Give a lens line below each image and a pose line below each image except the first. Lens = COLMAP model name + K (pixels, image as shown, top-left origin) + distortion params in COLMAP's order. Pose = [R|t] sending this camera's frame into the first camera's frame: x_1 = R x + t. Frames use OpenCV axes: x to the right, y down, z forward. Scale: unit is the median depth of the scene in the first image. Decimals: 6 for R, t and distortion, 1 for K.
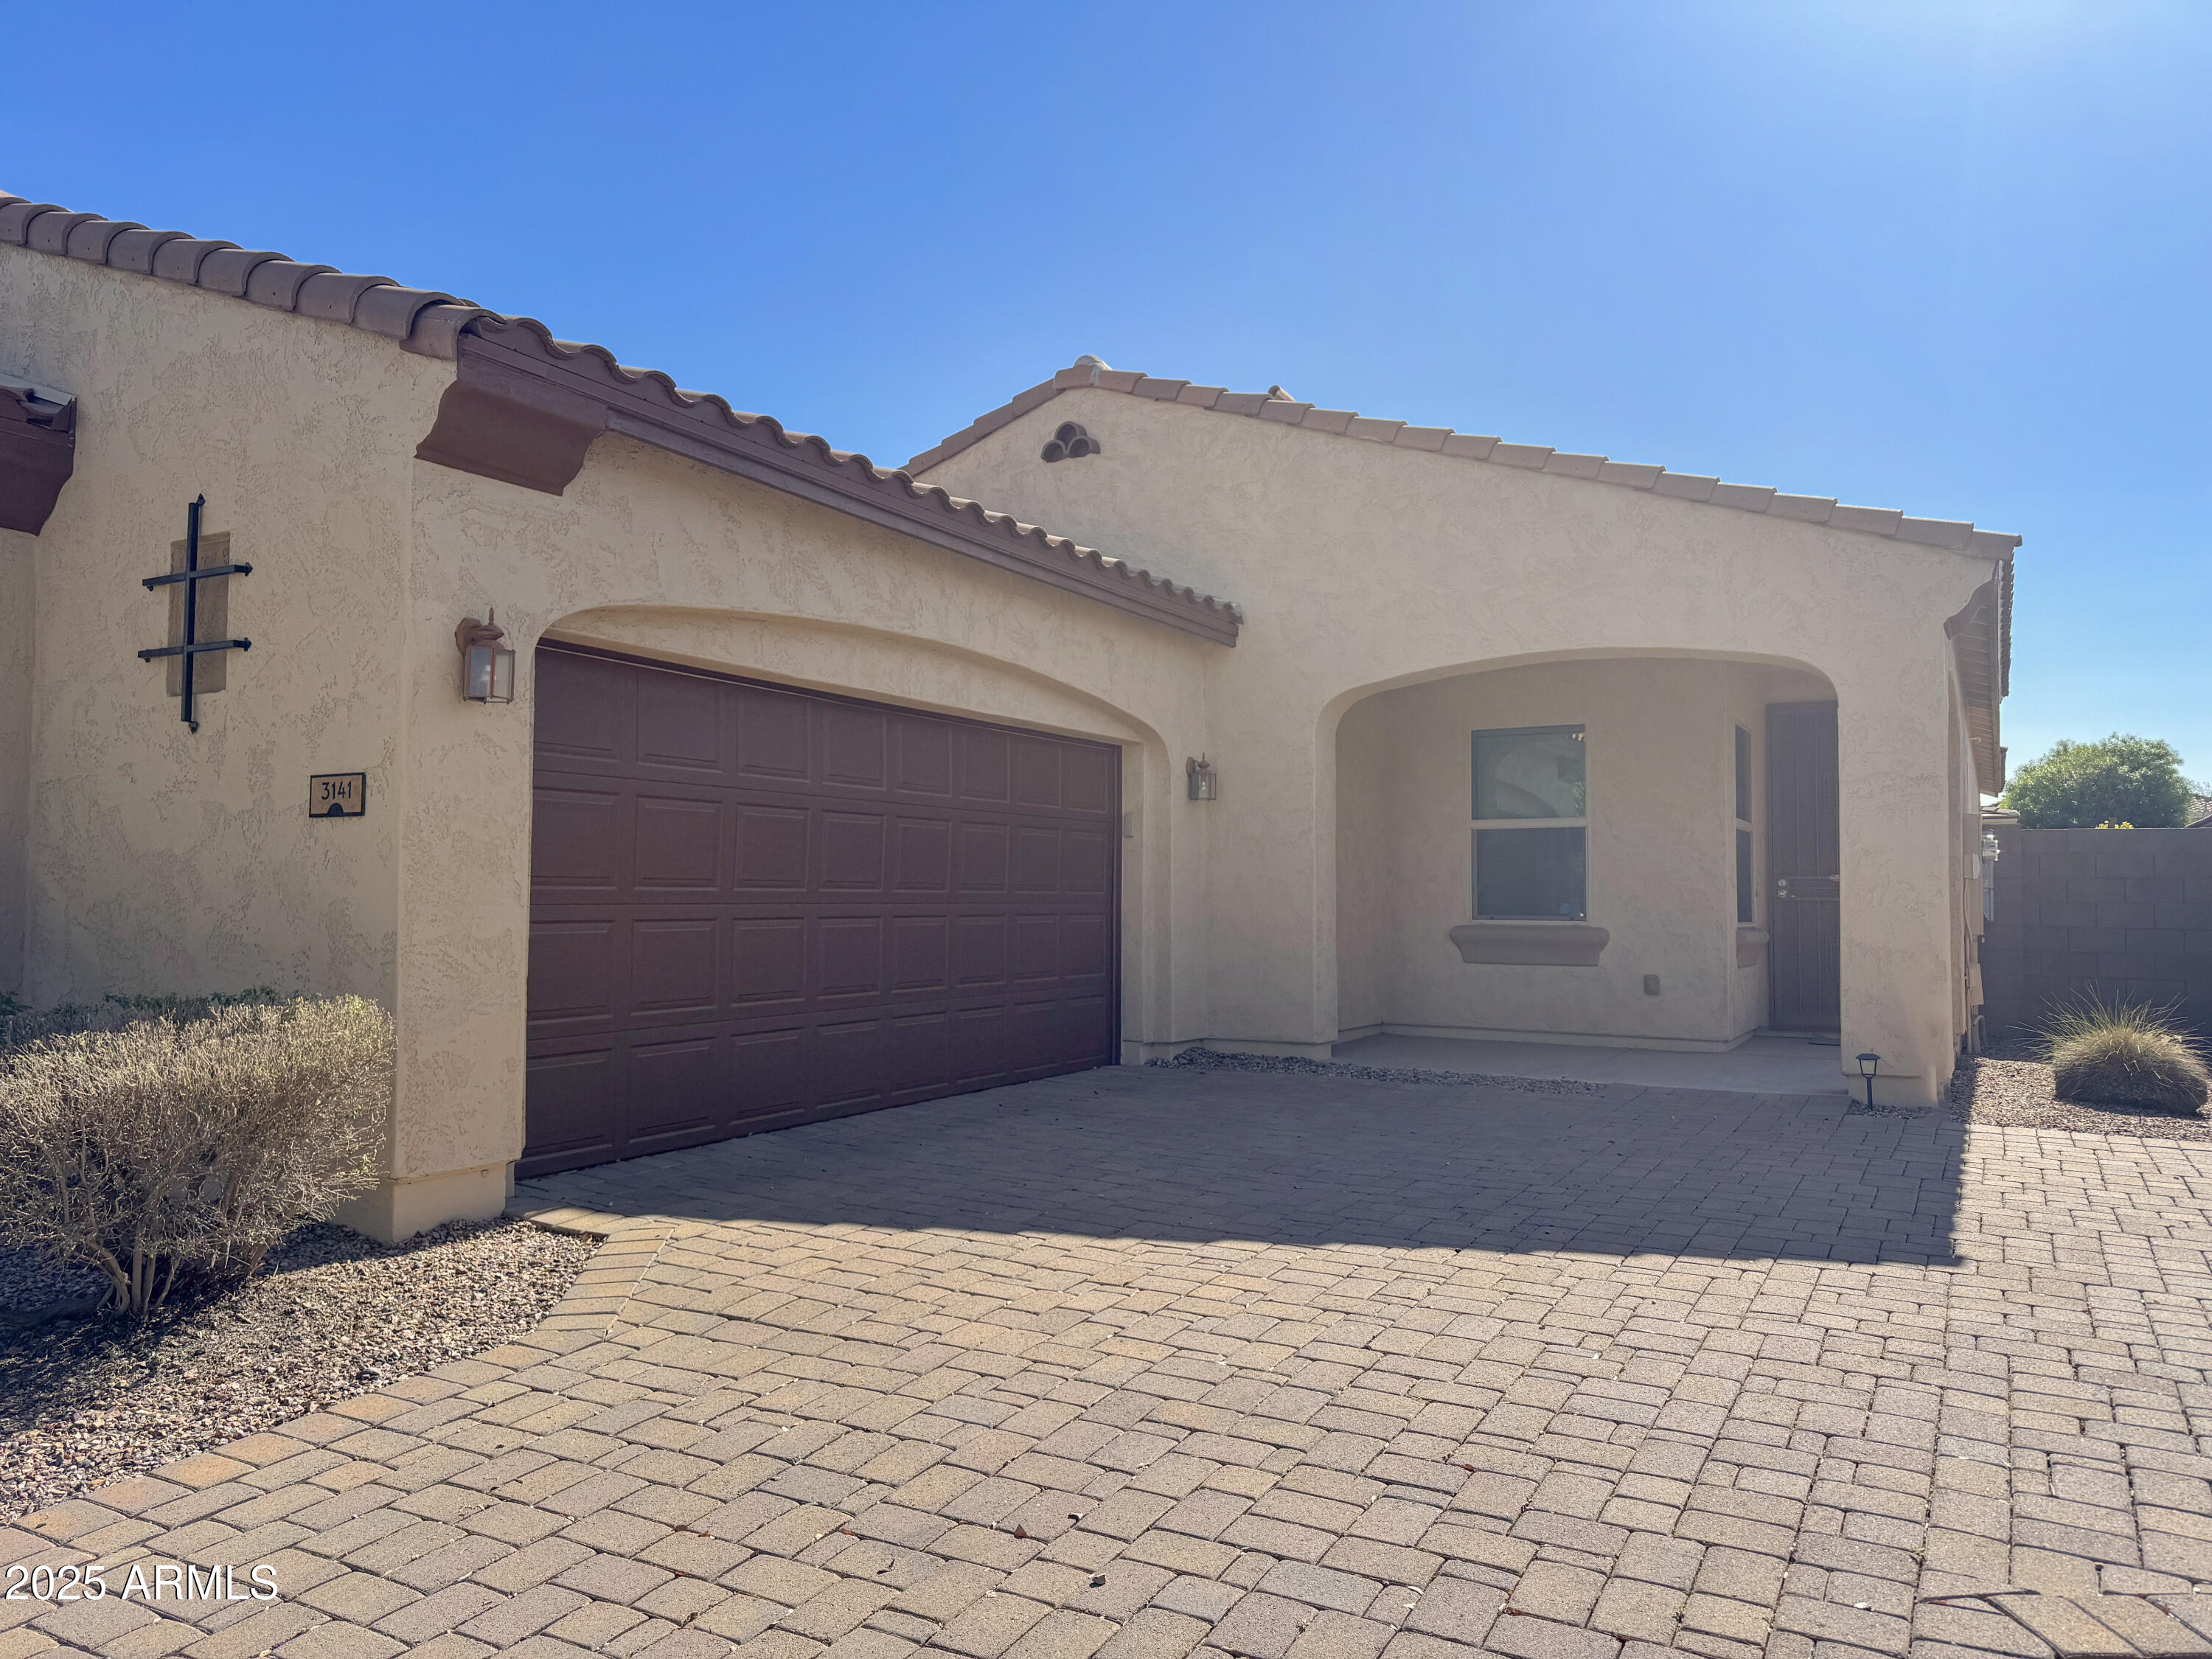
lens RADIAL K [[1494.3, 0, 1106.0], [0, 1494.3, 829.5], [0, 0, 1]] dist [0.043189, -0.000626]
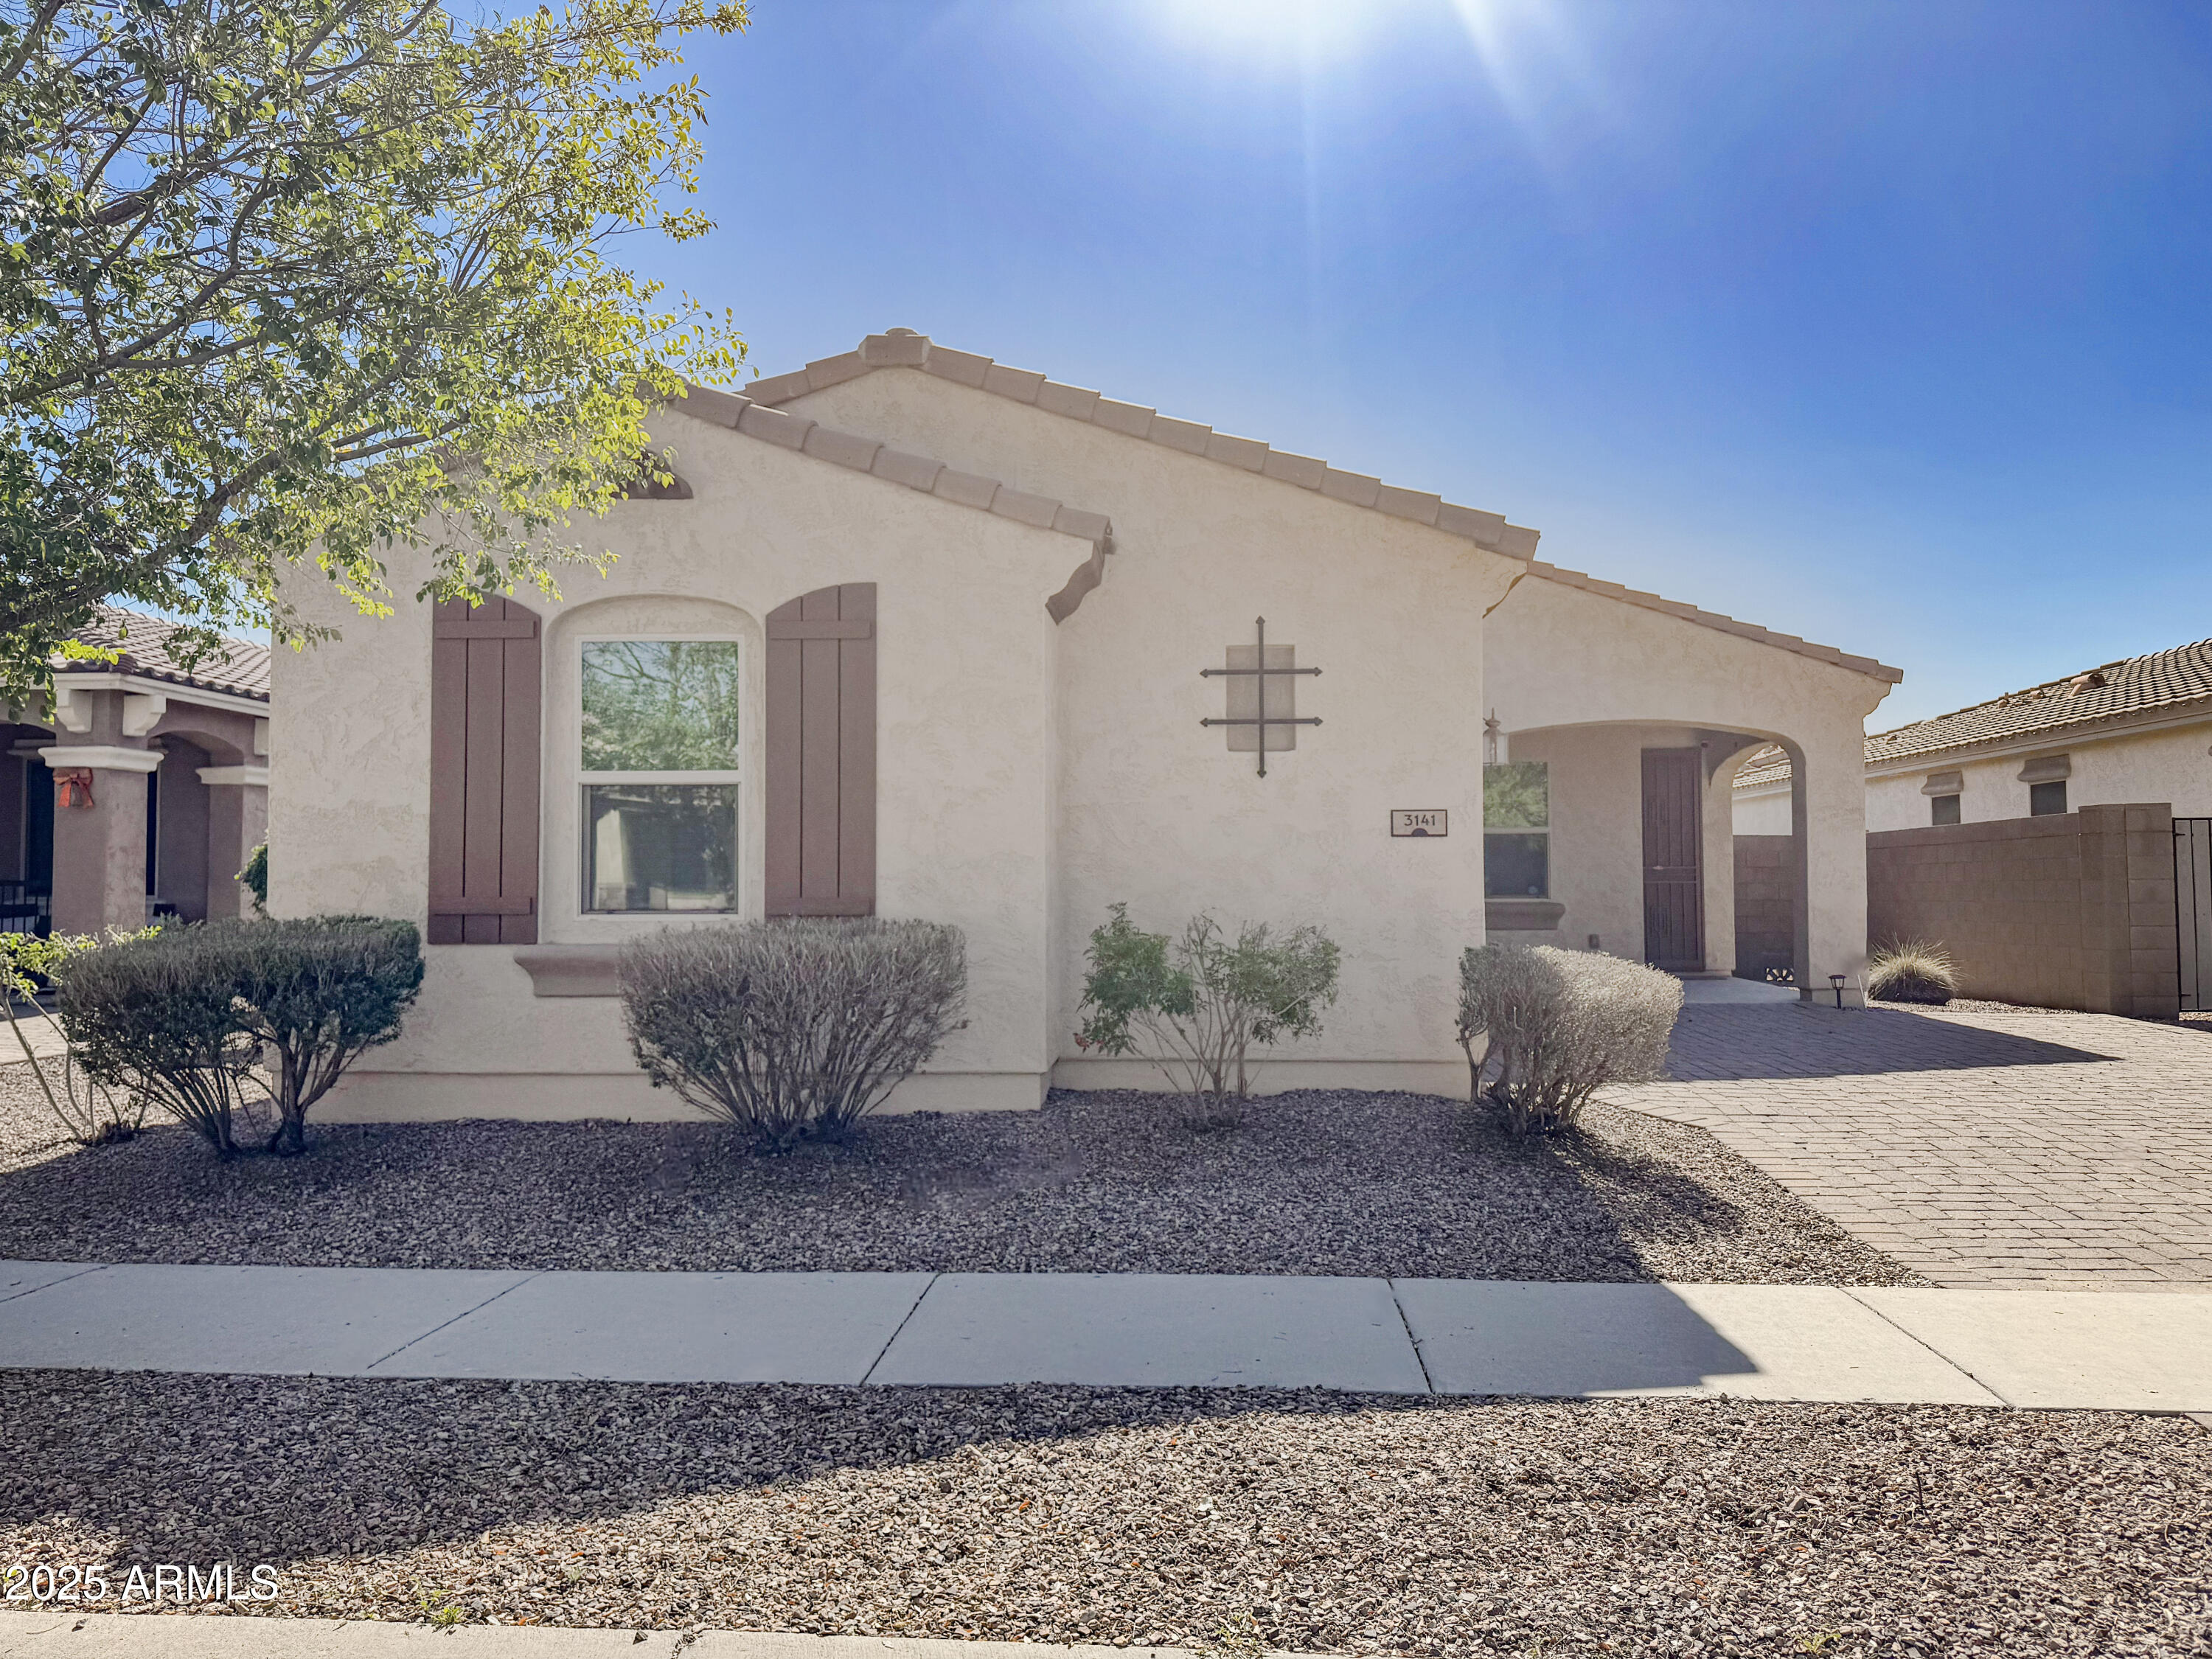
lens RADIAL K [[1535.3, 0, 1106.0], [0, 1535.3, 829.5], [0, 0, 1]] dist [0.043317, -0.000571]
pose [[0.902889, 0.006489, 0.429825, -0.782590], [-0.010803, 0.999913, 0.007599, -0.012918], [-0.429738, -0.011504, 0.902880, -0.164164]]
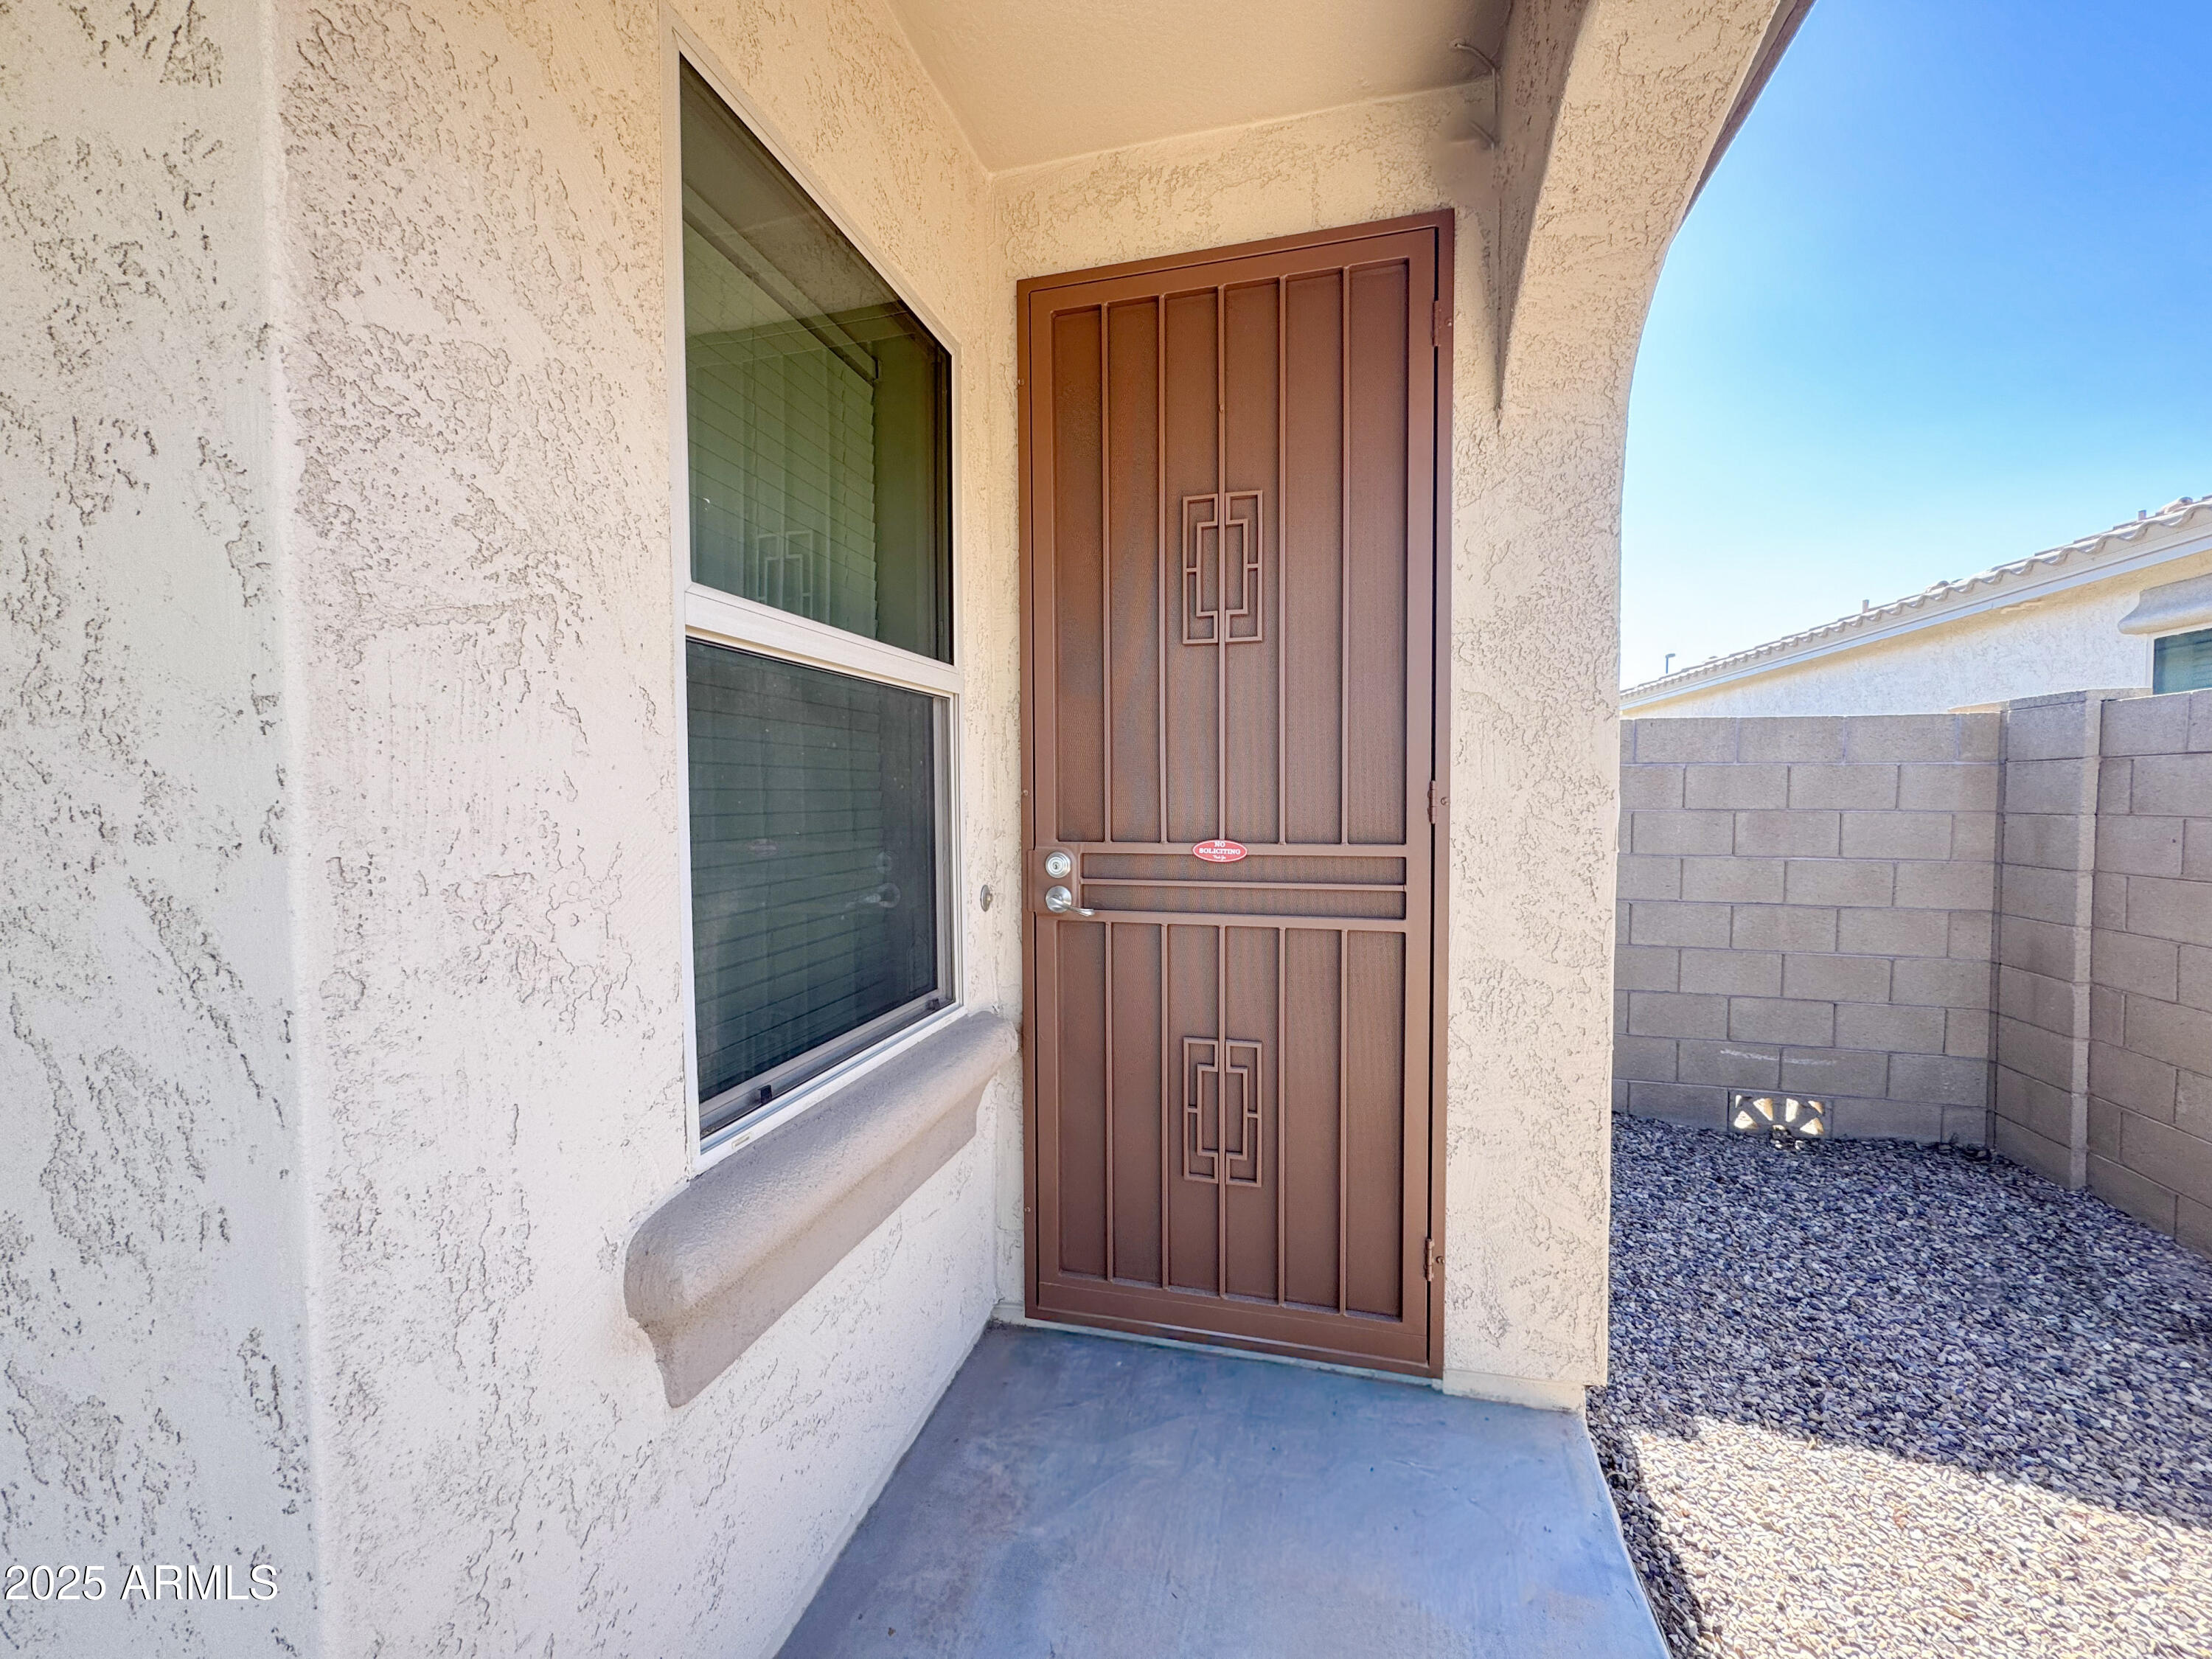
lens RADIAL K [[898.4, 0, 1095.0], [0, 898.4, 820.3], [0, 0, 1]] dist [-0.002715, 0.000047]
pose [[0.966213, -0.020178, 0.256955, 0.491833], [-0.001529, 0.996465, 0.083999, 0.013563], [-0.257741, -0.081554, 0.962766, 0.989059]]
